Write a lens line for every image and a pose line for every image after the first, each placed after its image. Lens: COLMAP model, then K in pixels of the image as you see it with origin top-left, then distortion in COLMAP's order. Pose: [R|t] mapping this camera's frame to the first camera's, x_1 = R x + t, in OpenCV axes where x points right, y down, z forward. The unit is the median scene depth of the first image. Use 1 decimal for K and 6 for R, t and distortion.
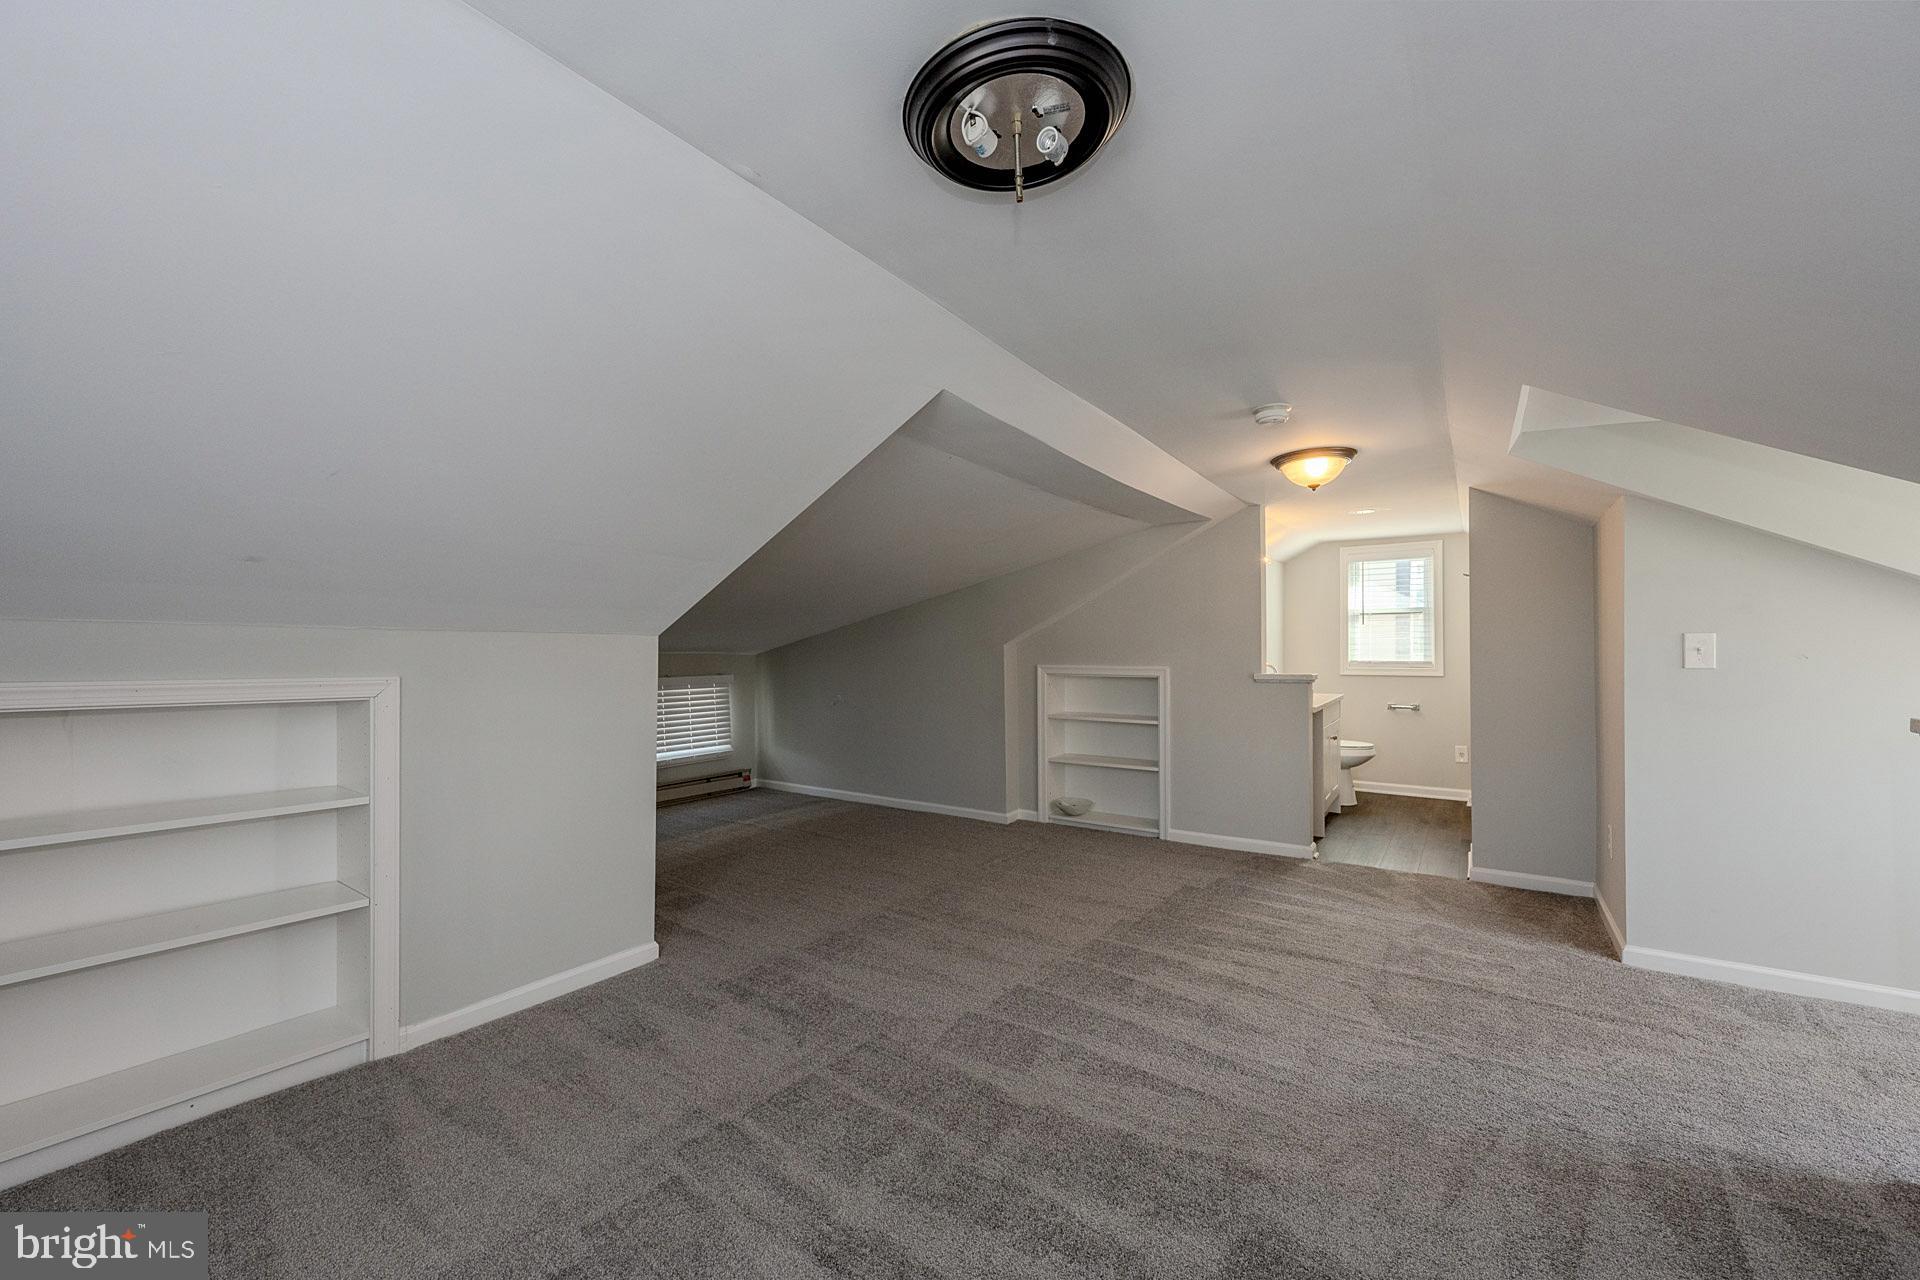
lens RADIAL K [[769.5, 0, 951.6], [0, 769.5, 648.1], [0, 0, 1]] dist [-0.001709, 0.000044]
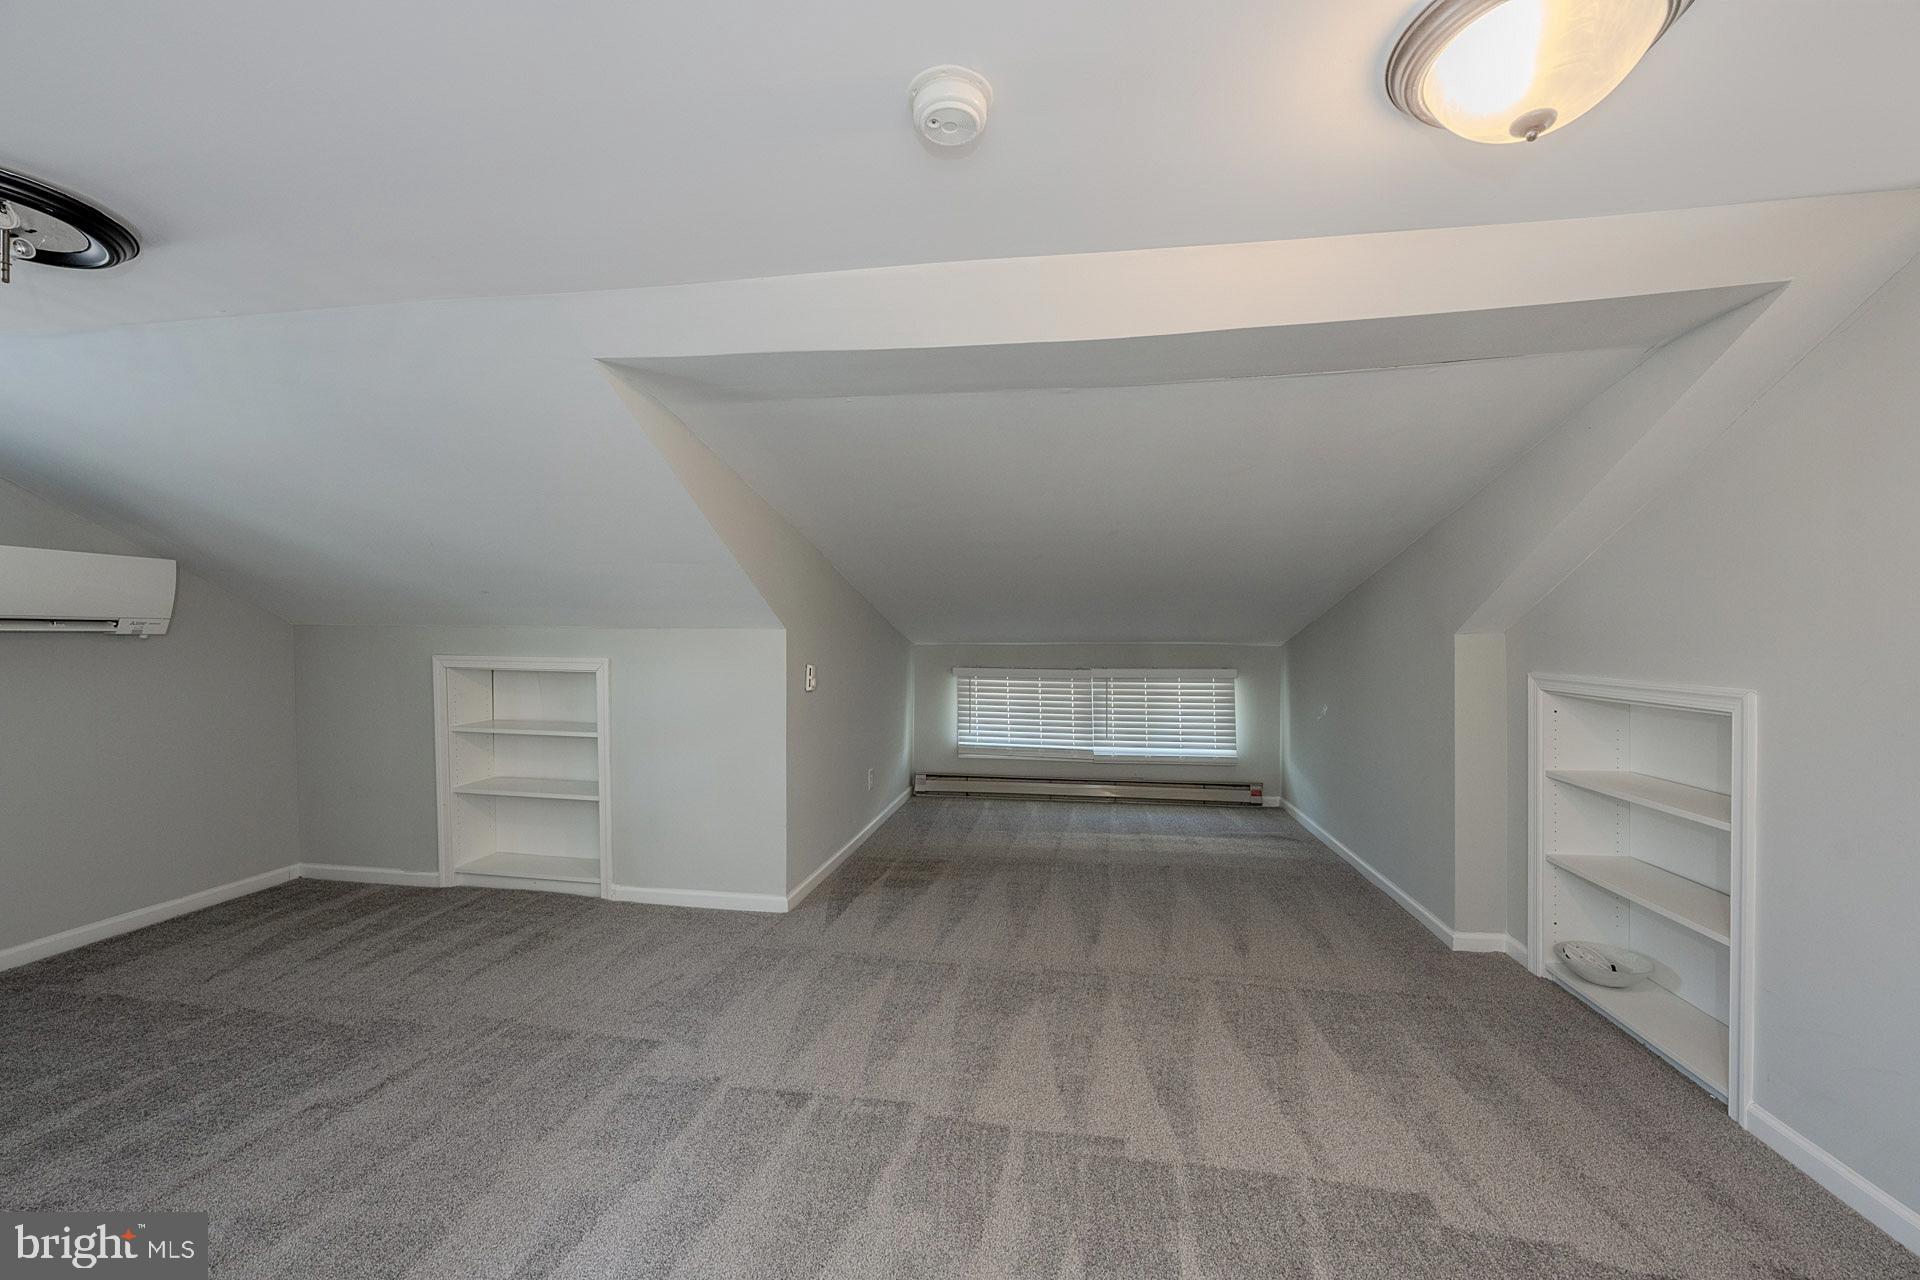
lens RADIAL K [[769.5, 0, 951.6], [0, 769.5, 648.1], [0, 0, 1]] dist [-0.001709, 0.000044]
pose [[0.421936, 0.015633, -0.906491, 0.462615], [0.000416, 0.999848, 0.017437, -0.004686], [0.906626, -0.007734, 0.421865, 0.459175]]
